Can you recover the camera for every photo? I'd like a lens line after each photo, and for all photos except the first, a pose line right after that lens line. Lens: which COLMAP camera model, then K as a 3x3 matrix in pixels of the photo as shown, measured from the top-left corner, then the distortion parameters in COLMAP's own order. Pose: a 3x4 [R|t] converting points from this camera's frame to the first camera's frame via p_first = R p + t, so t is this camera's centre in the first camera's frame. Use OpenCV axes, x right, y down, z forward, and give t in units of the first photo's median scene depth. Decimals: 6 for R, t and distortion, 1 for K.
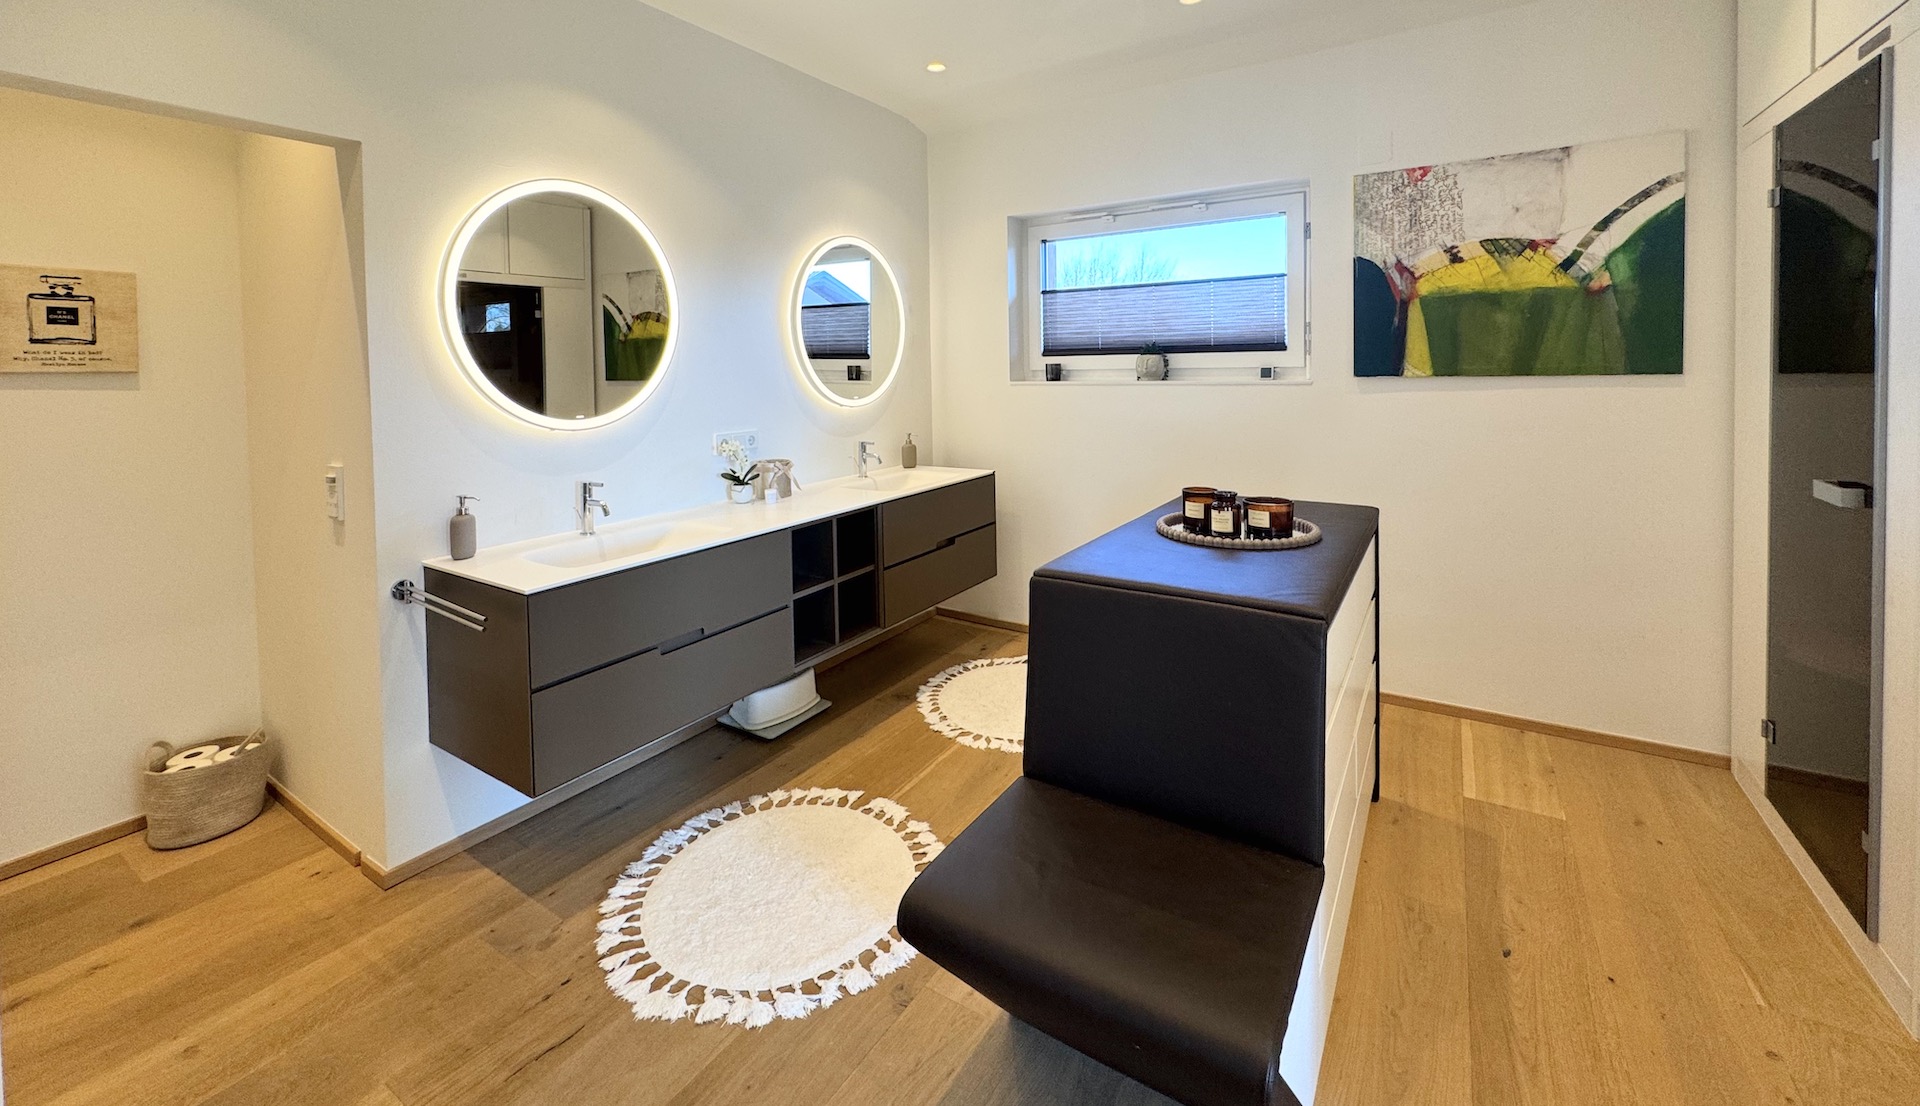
lens RADIAL K [[744.0, 0, 961.9], [0, 744.0, 517.0], [0, 0, 1]] dist [-0.000261, -0.000034]
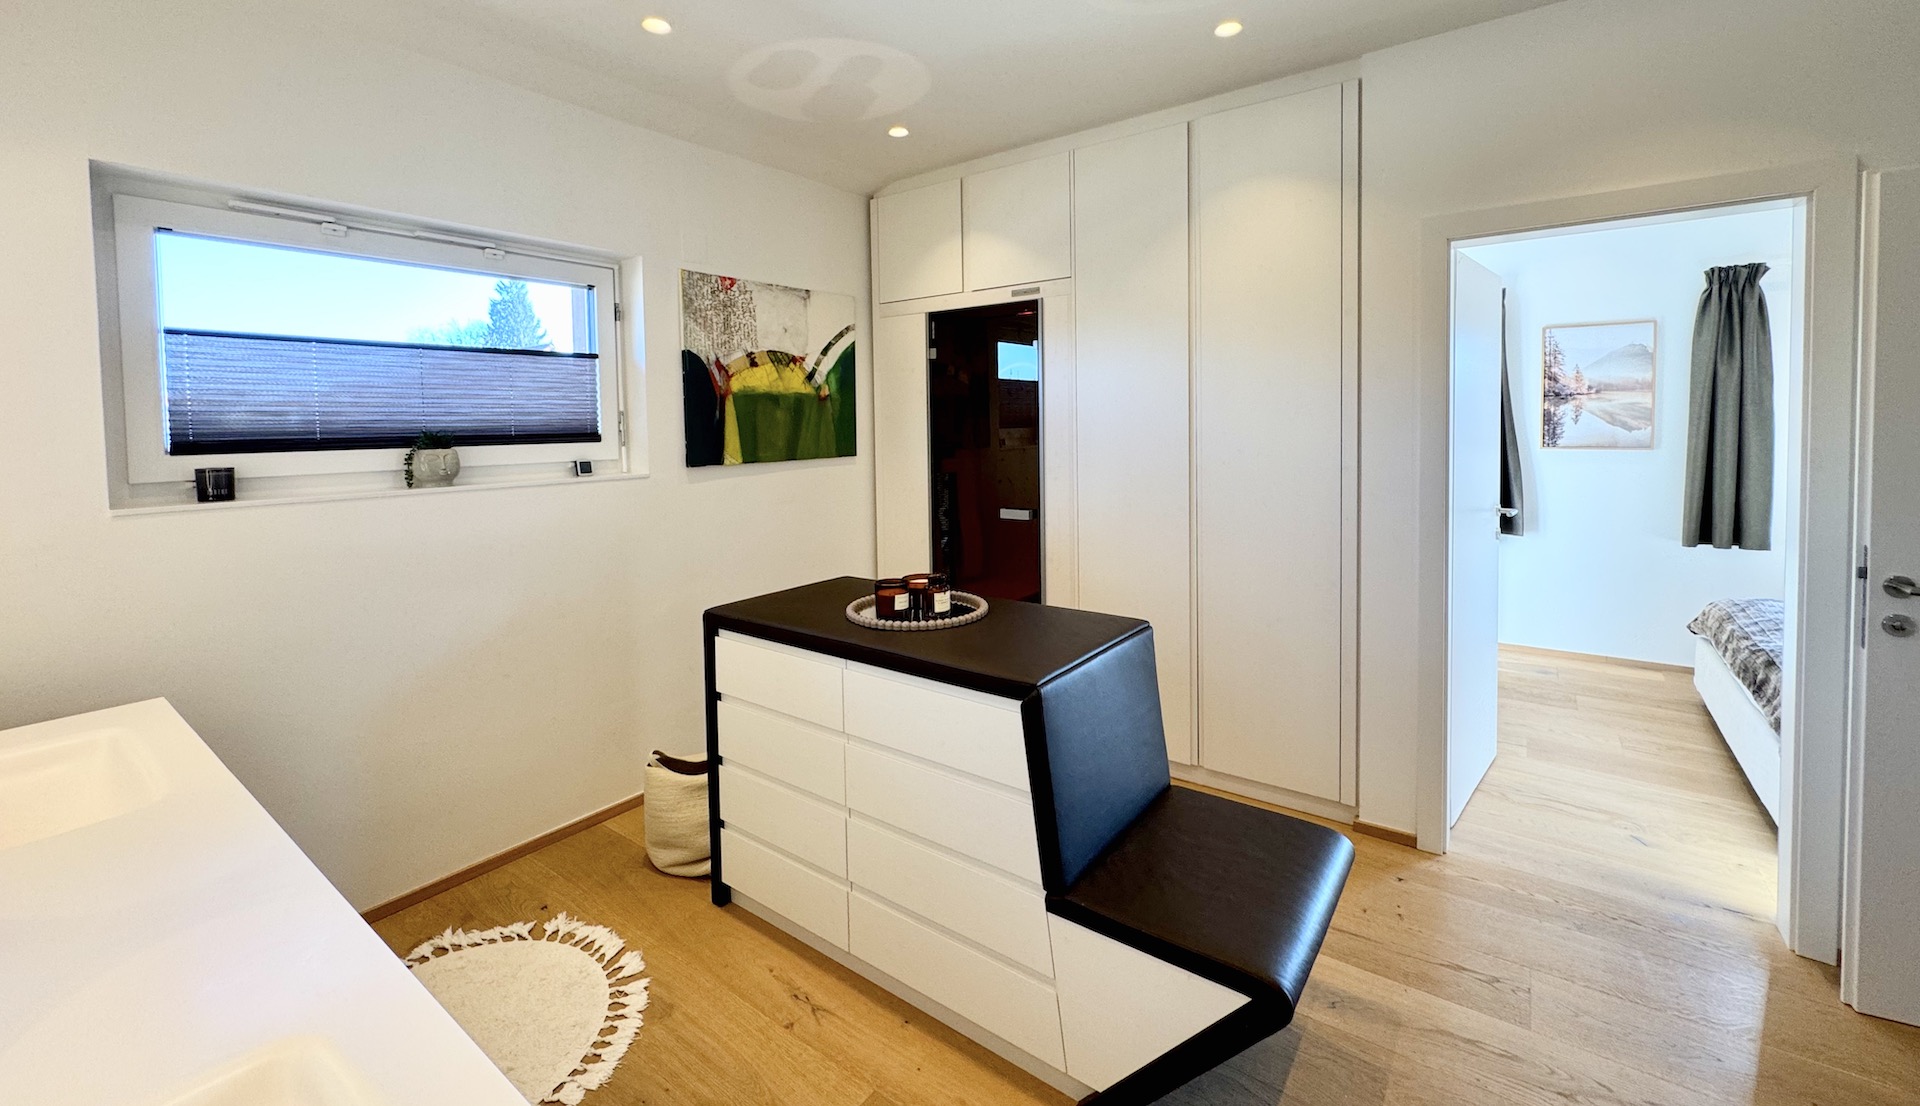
lens RADIAL K [[764.8, 0, 960.0], [0, 764.8, 553.0], [0, 0, 1]] dist [0.000651, 0.000087]
pose [[0.067274, -0.151905, 0.986103, -0.522747], [0.215913, 0.967139, 0.134253, -0.148443], [-0.974092, 0.203881, 0.097862, 0.617515]]
